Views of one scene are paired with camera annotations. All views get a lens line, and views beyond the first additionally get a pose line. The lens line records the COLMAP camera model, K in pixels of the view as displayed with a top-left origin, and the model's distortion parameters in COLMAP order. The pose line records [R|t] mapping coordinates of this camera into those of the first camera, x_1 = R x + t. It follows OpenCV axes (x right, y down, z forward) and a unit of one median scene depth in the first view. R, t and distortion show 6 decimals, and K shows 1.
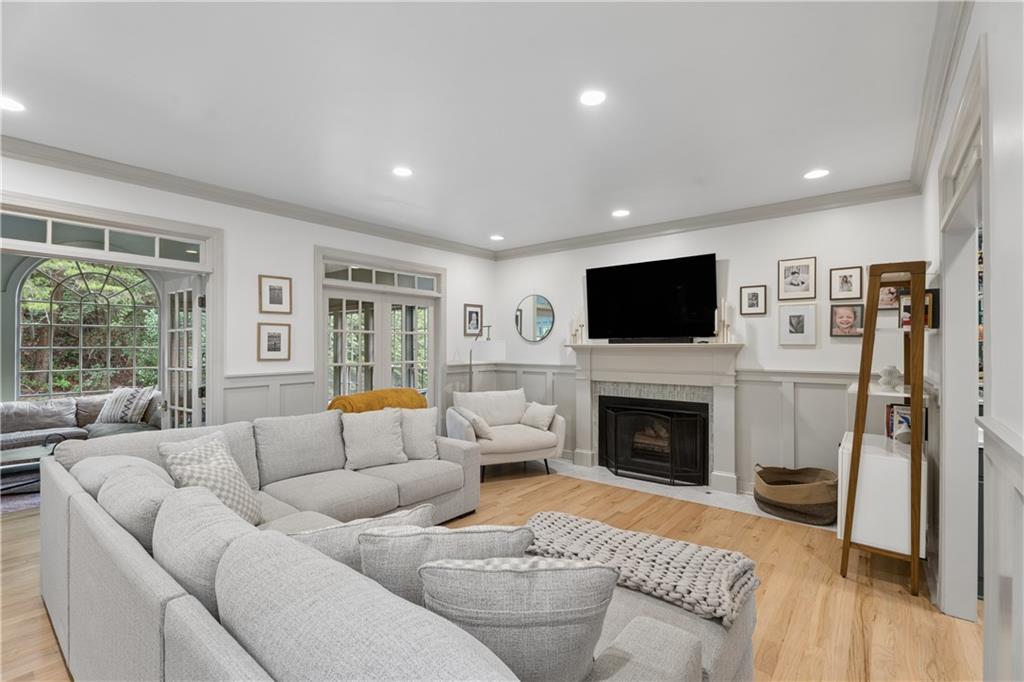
lens RADIAL K [[460.3, 0, 514.7], [0, 460.3, 352.7], [0, 0, 1]] dist [0.001367, 0.000250]
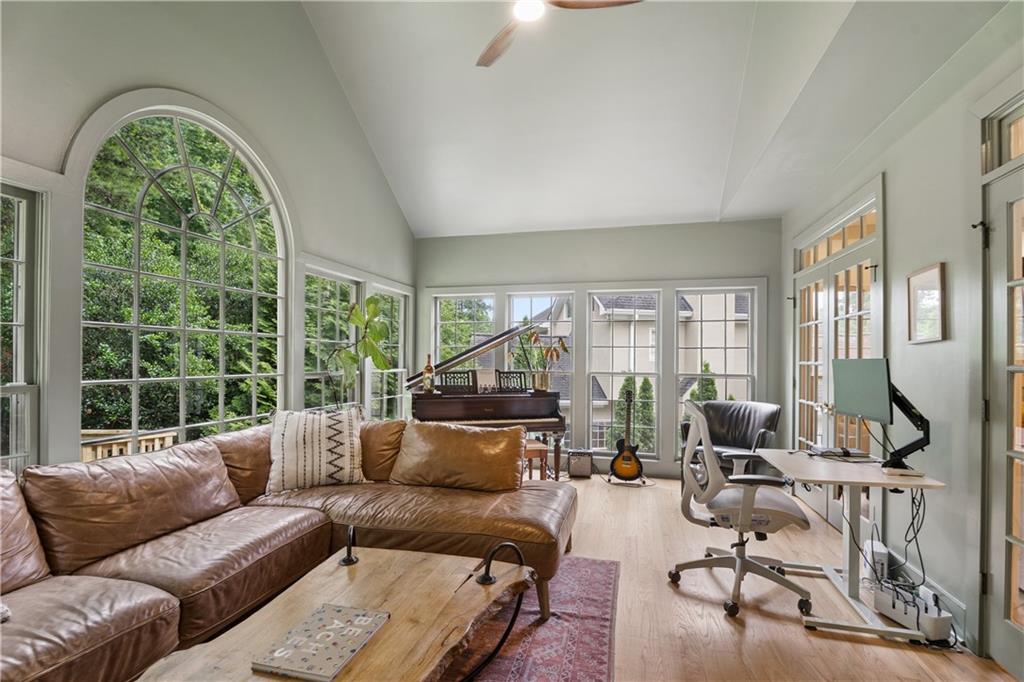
lens RADIAL K [[477.9, 0, 514.1], [0, 477.9, 359.9], [0, 0, 1]] dist [-0.001156, -0.000085]
pose [[0.907428, 0.013450, 0.419993, -0.890249], [-0.008233, 0.999865, -0.014233, 0.026113], [-0.420127, 0.009458, 0.907416, 0.466337]]
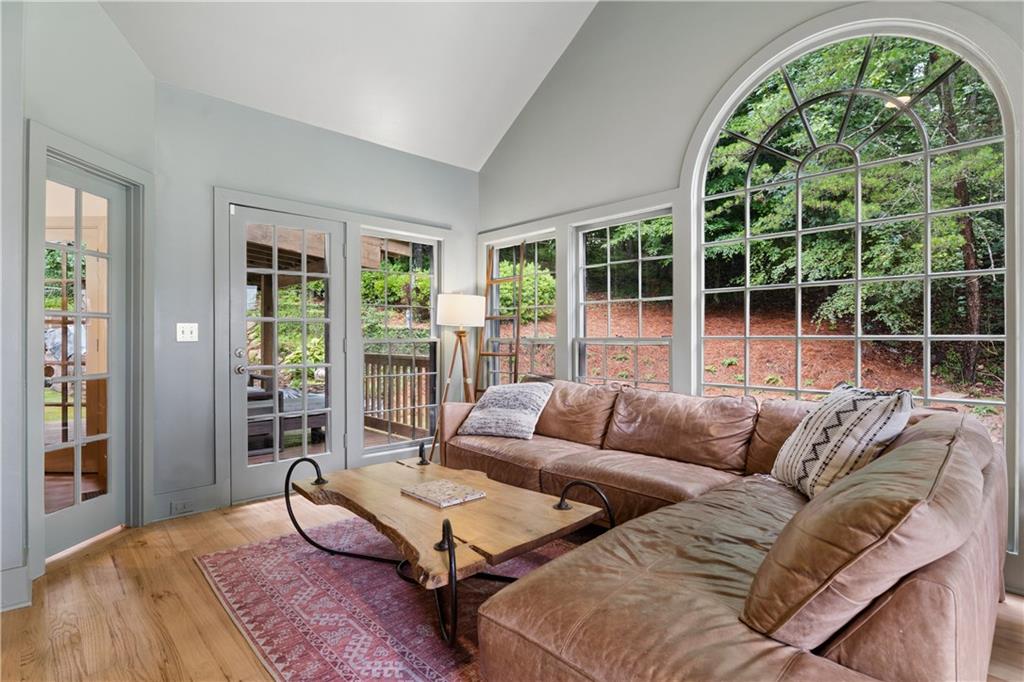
lens RADIAL K [[506.0, 0, 512.0], [0, 506.0, 341.0], [0, 0, 1]] dist [-0.001495, -0.000134]
pose [[-0.138730, 0.006908, -0.990306, -0.477397], [-0.012437, 0.999885, 0.008717, 0.043822], [0.990252, 0.013526, -0.138628, 0.853206]]
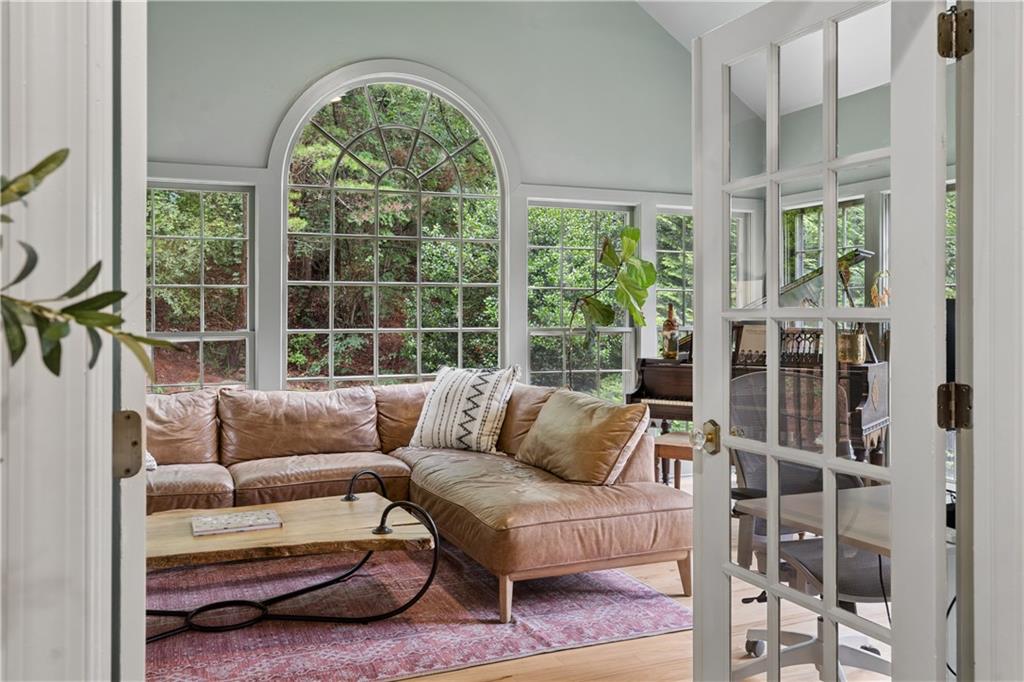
lens RADIAL K [[844.2, 0, 512.0], [0, 844.2, 341.0], [0, 0, 1]] dist [0.011570, 0.002188]
pose [[0.882441, 0.021061, -0.469952, -0.434238], [-0.011597, 0.999668, 0.023024, 0.029431], [0.470281, -0.014868, 0.882392, 0.316715]]
